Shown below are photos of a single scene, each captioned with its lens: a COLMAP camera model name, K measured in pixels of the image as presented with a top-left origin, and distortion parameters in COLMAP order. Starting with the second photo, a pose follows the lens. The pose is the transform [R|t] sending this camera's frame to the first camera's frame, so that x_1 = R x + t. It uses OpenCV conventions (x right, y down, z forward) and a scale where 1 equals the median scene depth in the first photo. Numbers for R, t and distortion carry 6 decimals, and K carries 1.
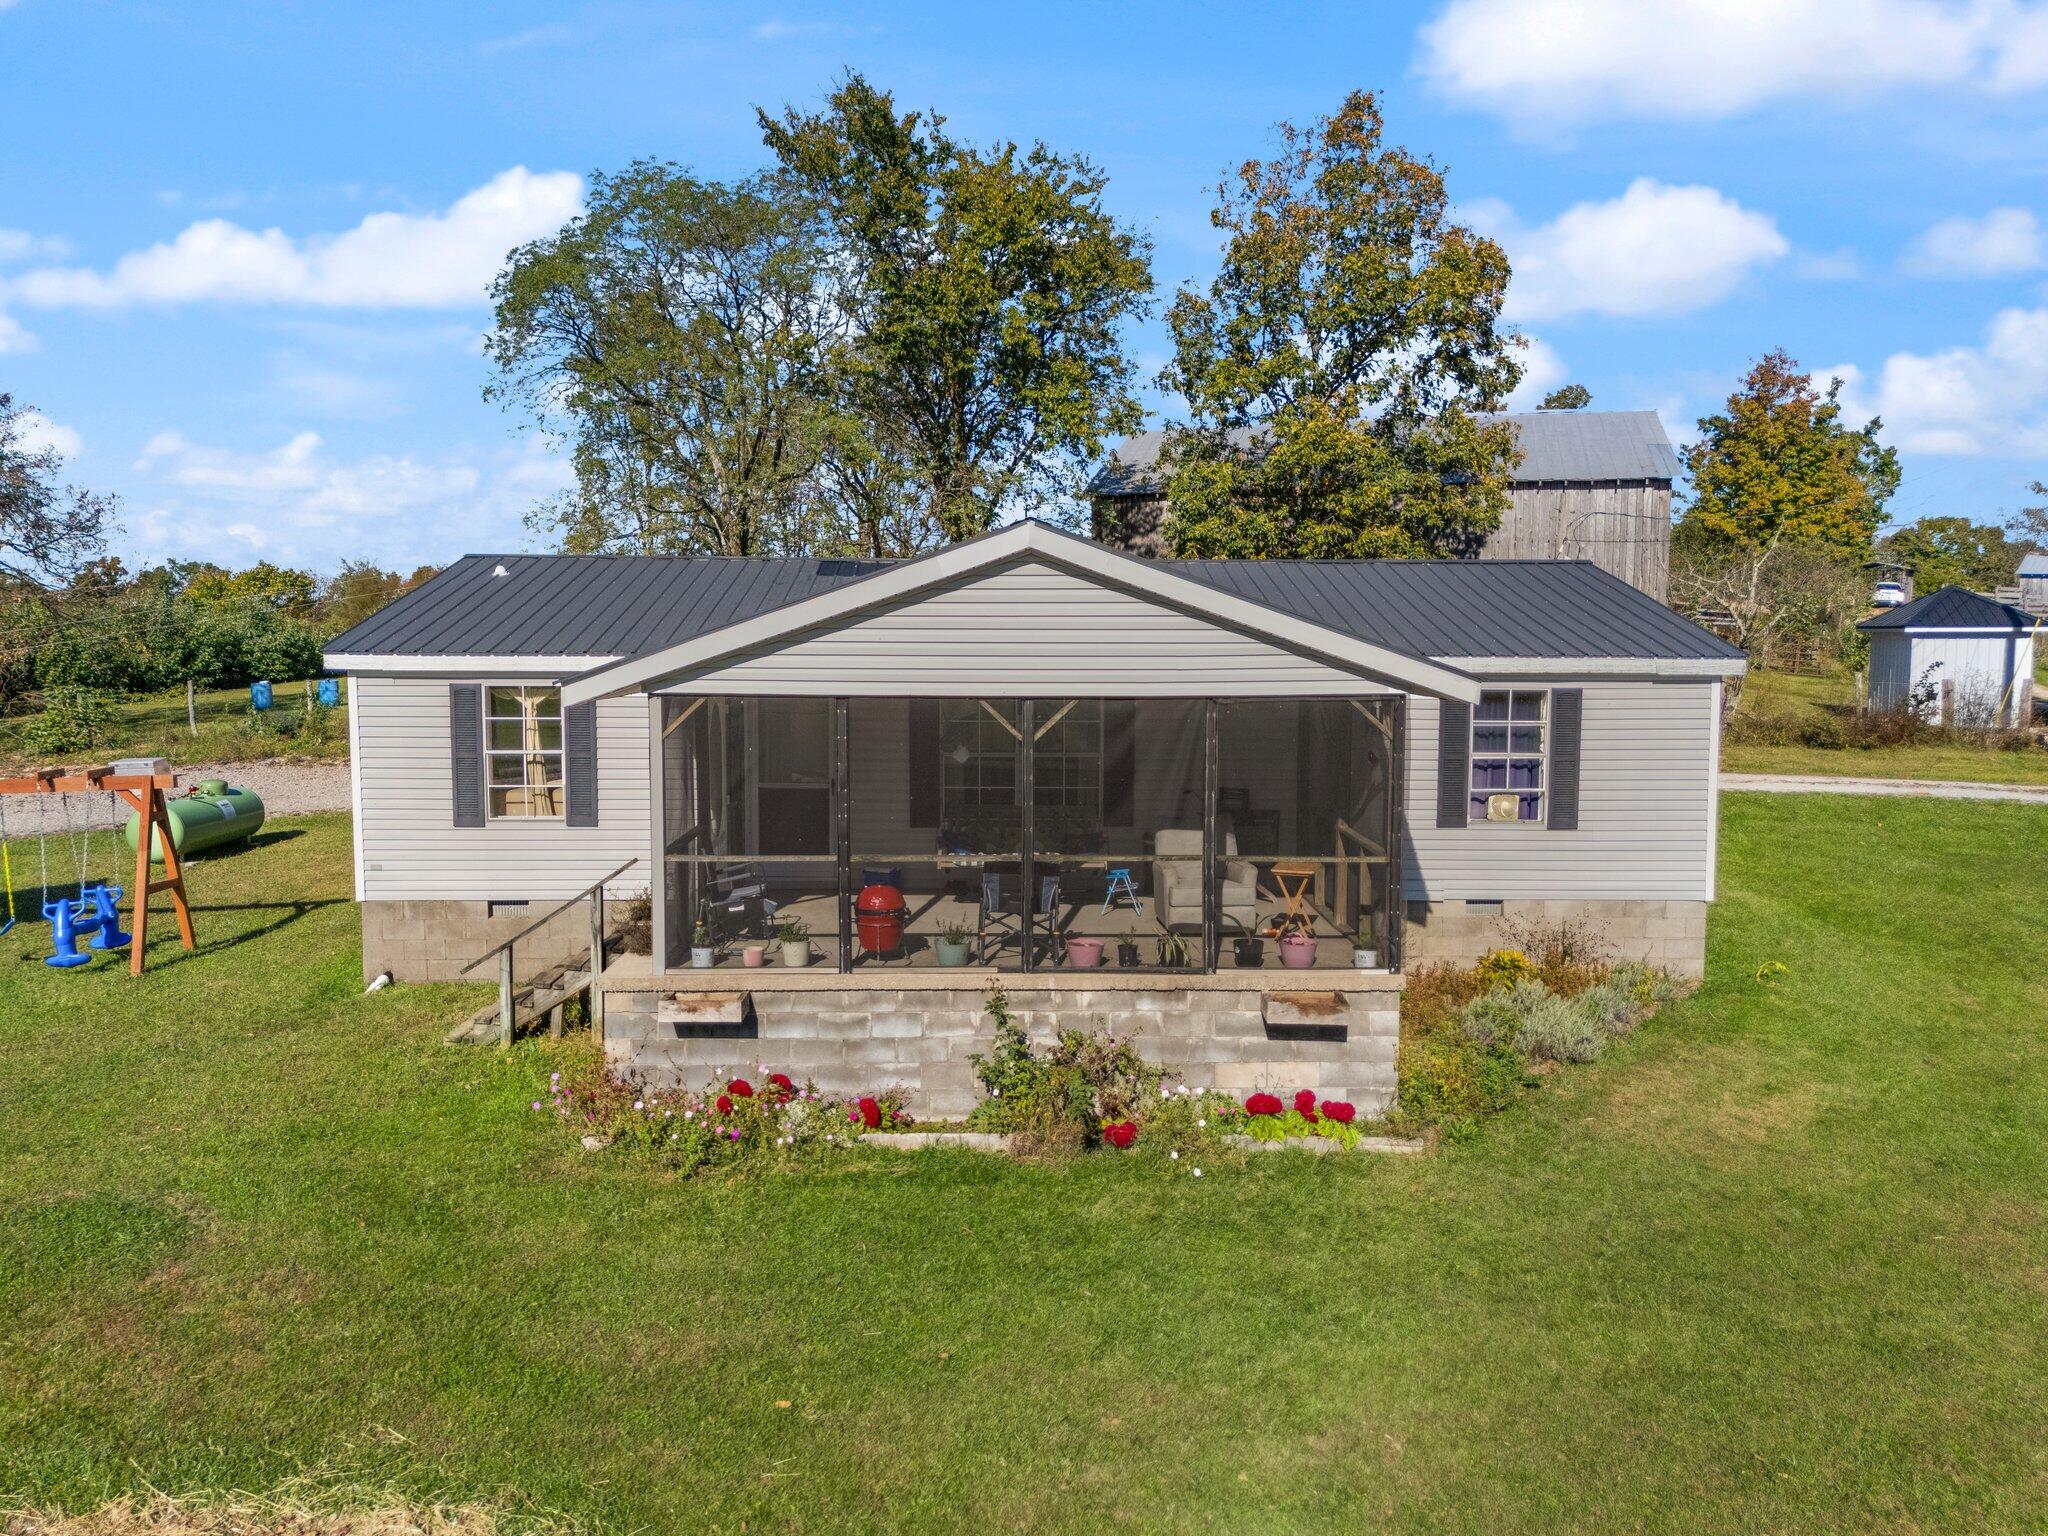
lens RADIAL K [[1566.2, 0, 1024.0], [0, 1566.2, 768.0], [0, 0, 1]] dist [0.073174, -0.043352]
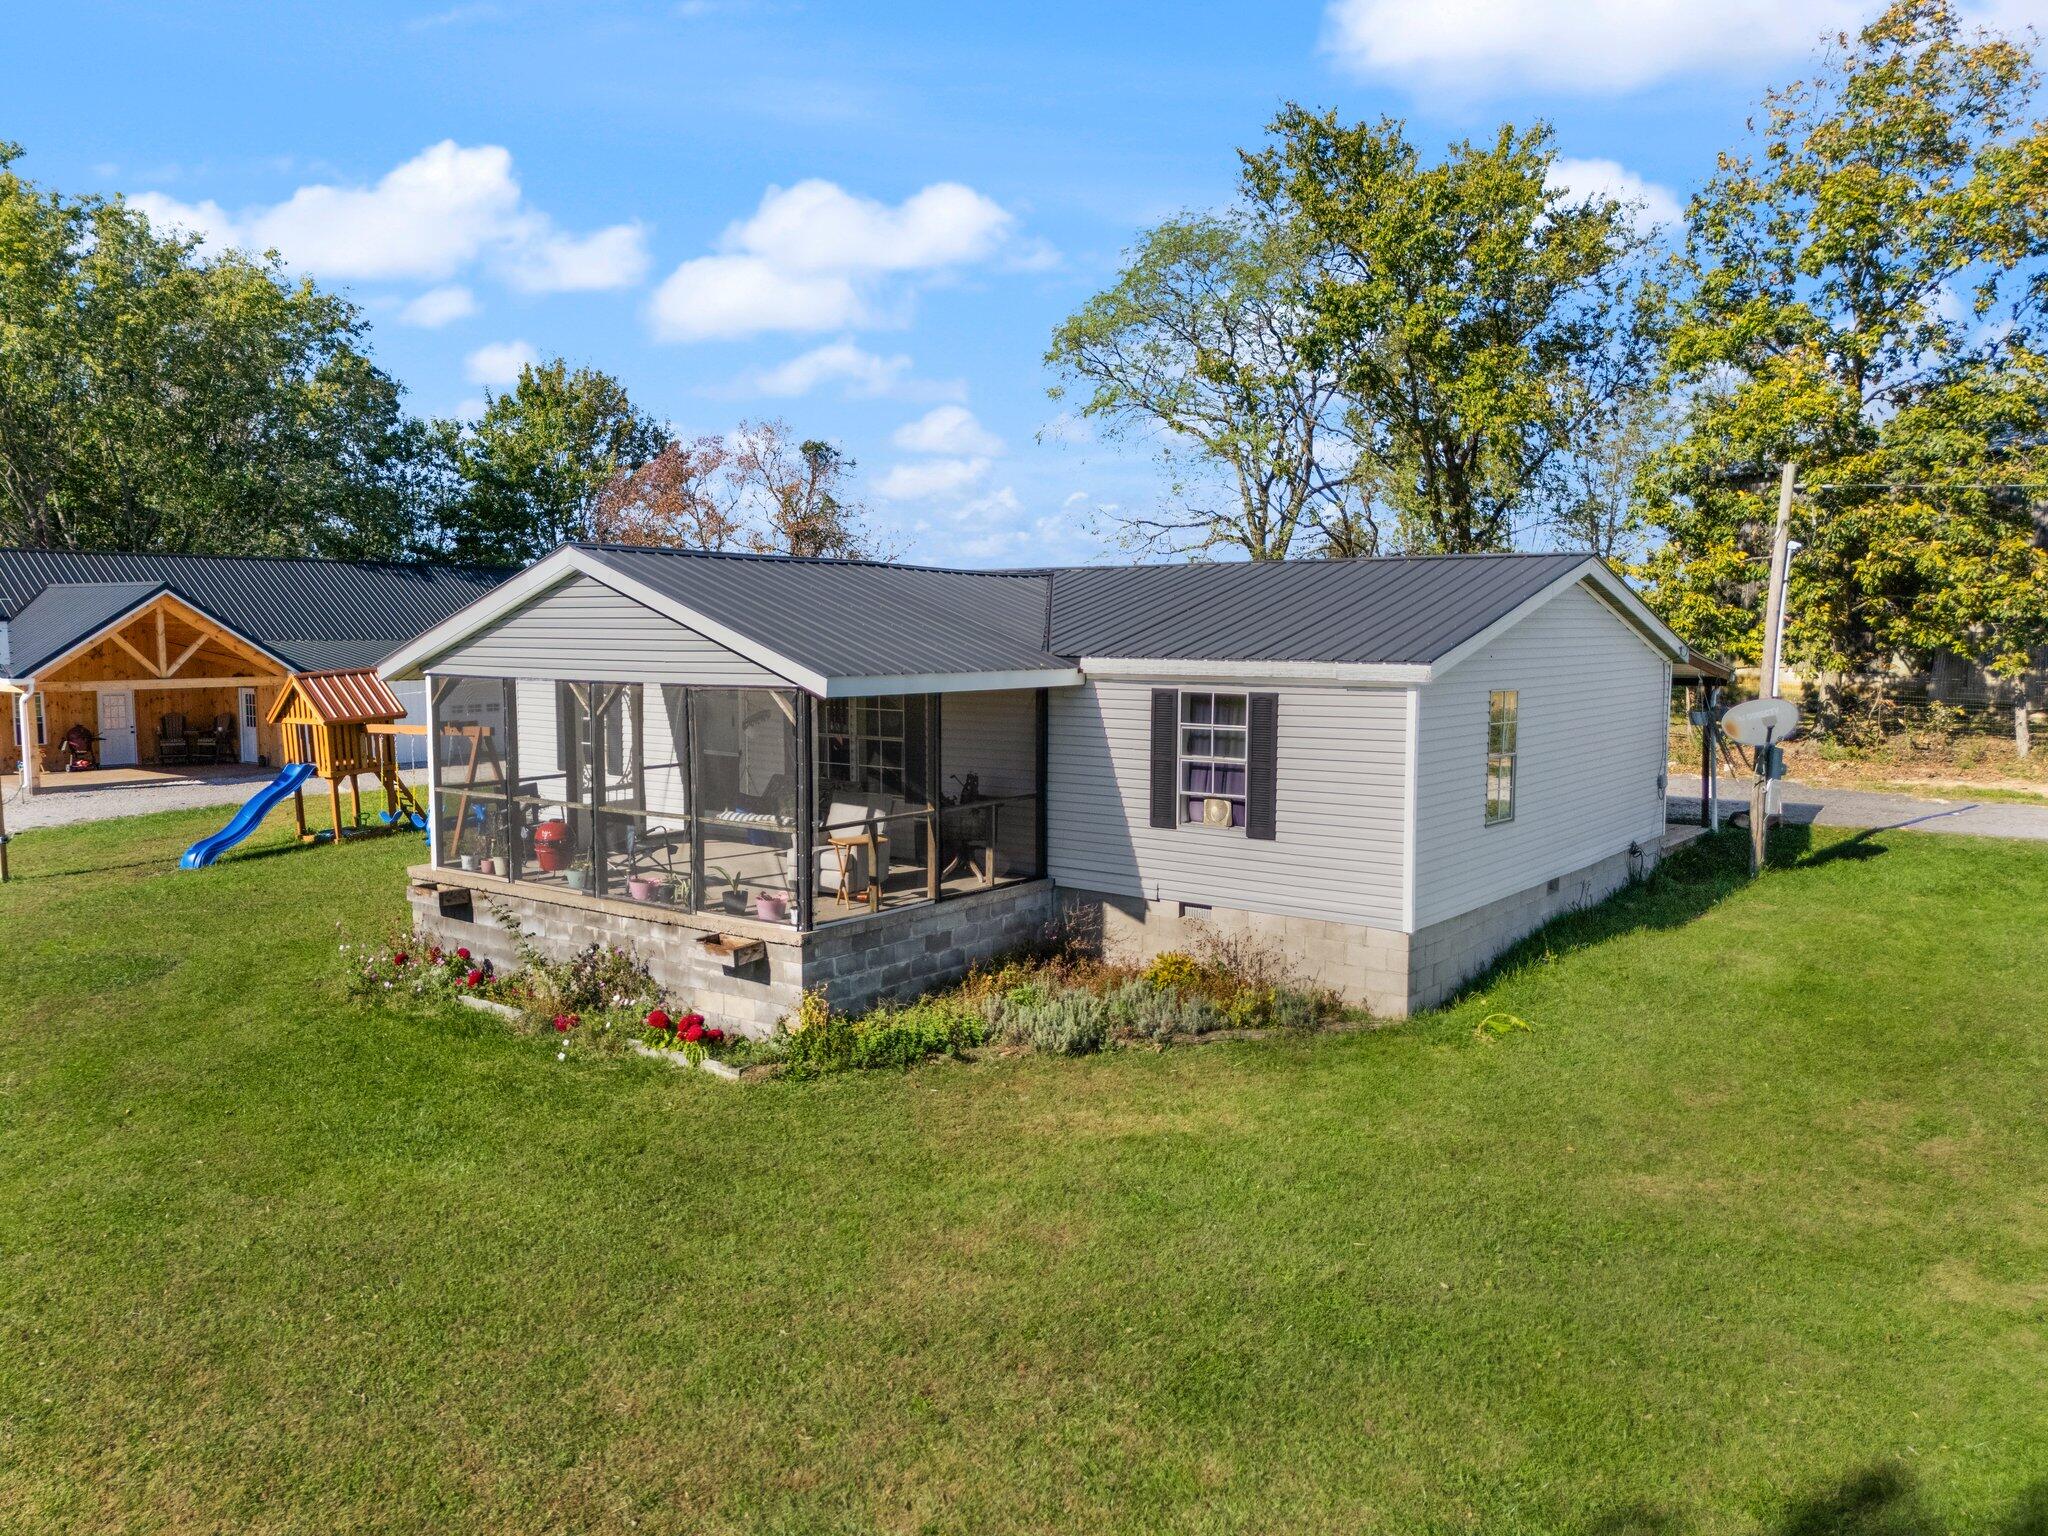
lens RADIAL K [[1522.5, 0, 1022.9], [0, 1522.5, 785.4], [0, 0, 1]] dist [0.054801, -0.041976]
pose [[0.784051, 0.060786, -0.617713, 1.035877], [-0.056411, 0.998053, 0.026611, -0.013514], [0.618128, 0.013981, 0.785953, 0.229083]]
